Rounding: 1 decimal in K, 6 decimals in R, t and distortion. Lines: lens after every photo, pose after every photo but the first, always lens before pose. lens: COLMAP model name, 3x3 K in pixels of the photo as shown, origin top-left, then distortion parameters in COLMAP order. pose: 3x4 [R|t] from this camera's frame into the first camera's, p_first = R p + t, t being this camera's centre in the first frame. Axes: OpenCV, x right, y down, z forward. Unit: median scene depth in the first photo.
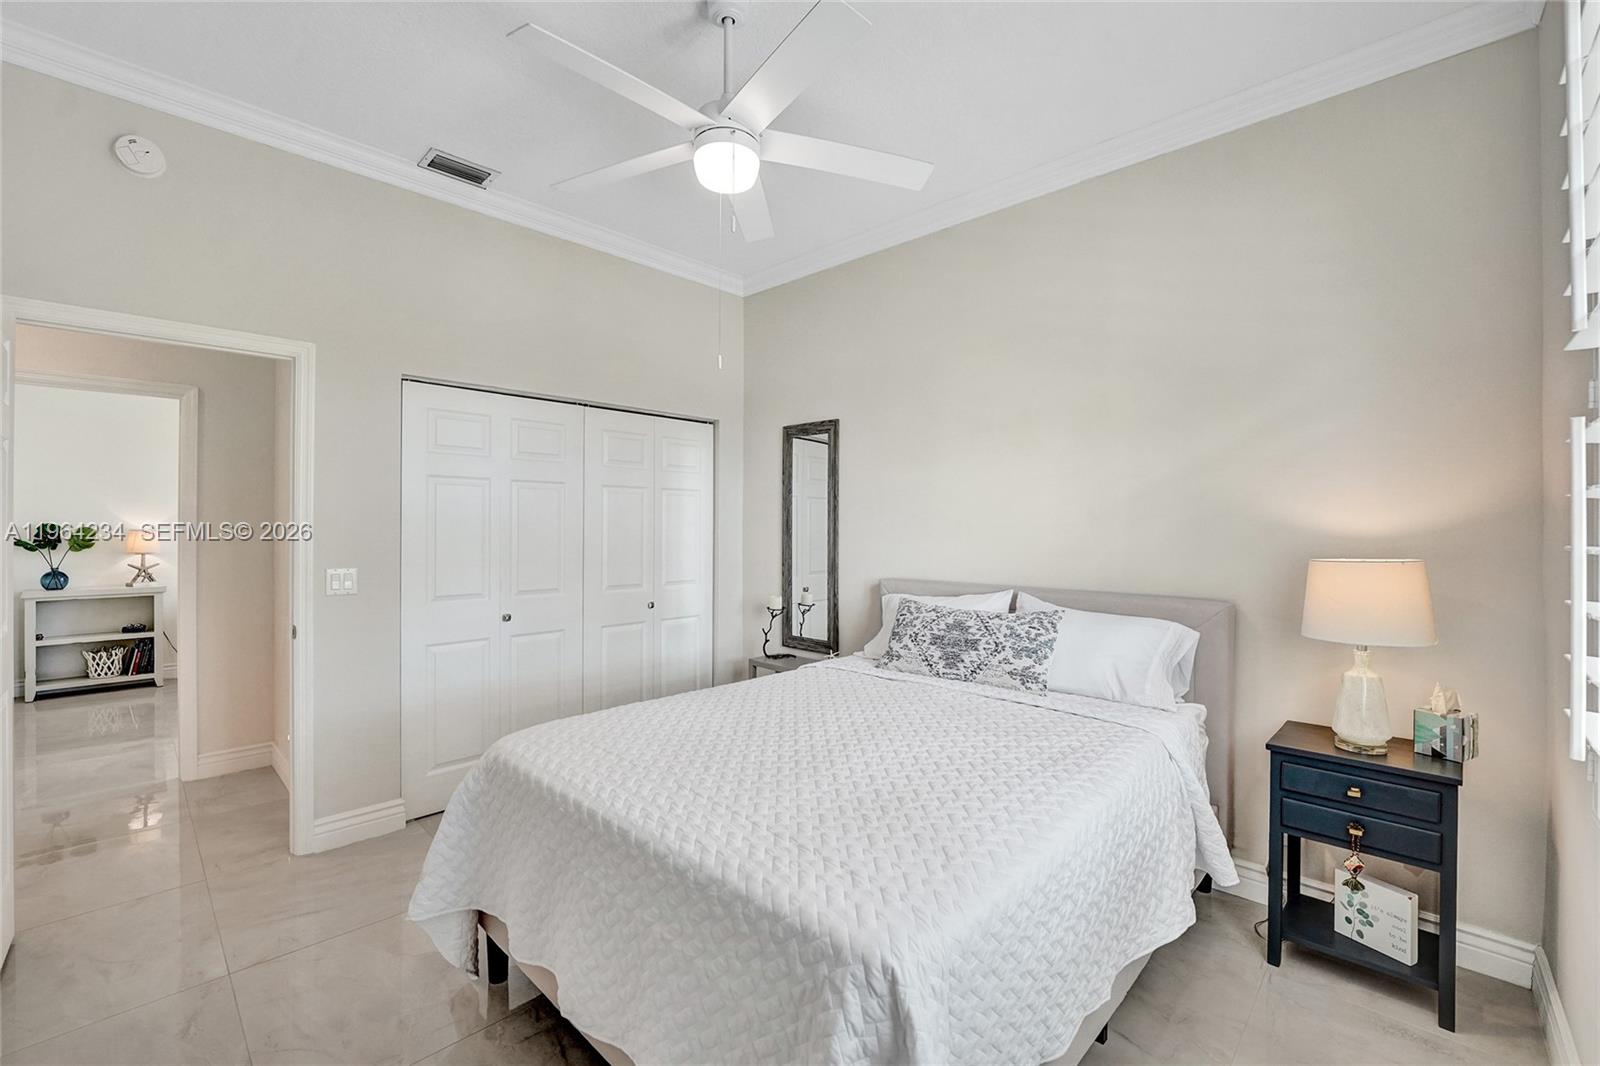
lens RADIAL K [[655.6, 0, 794.6], [0, 655.6, 530.0], [0, 0, 1]] dist [-0.022569, 0.000499]
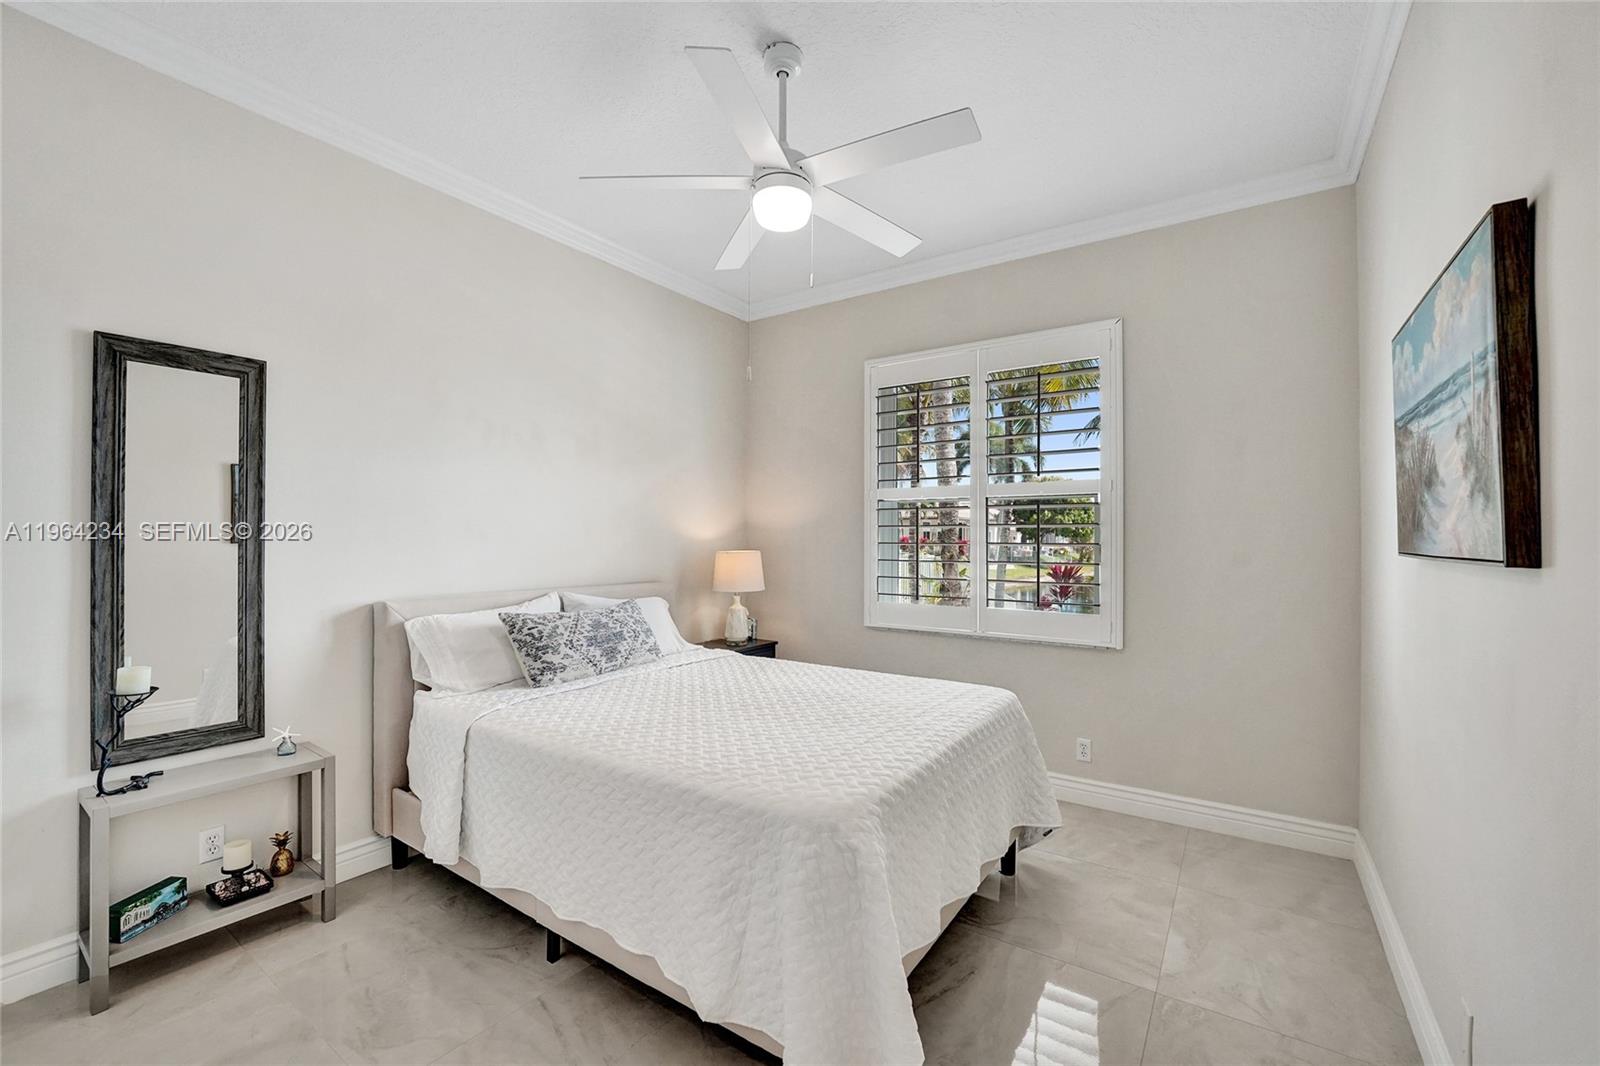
lens RADIAL K [[655.6, 0, 794.6], [0, 655.6, 530.0], [0, 0, 1]] dist [-0.022569, 0.000499]
pose [[-0.146549, 0.002745, 0.989200, -0.873246], [-0.003920, 0.999987, -0.003356, -0.009708], [-0.989196, -0.004369, -0.146537, 0.821545]]
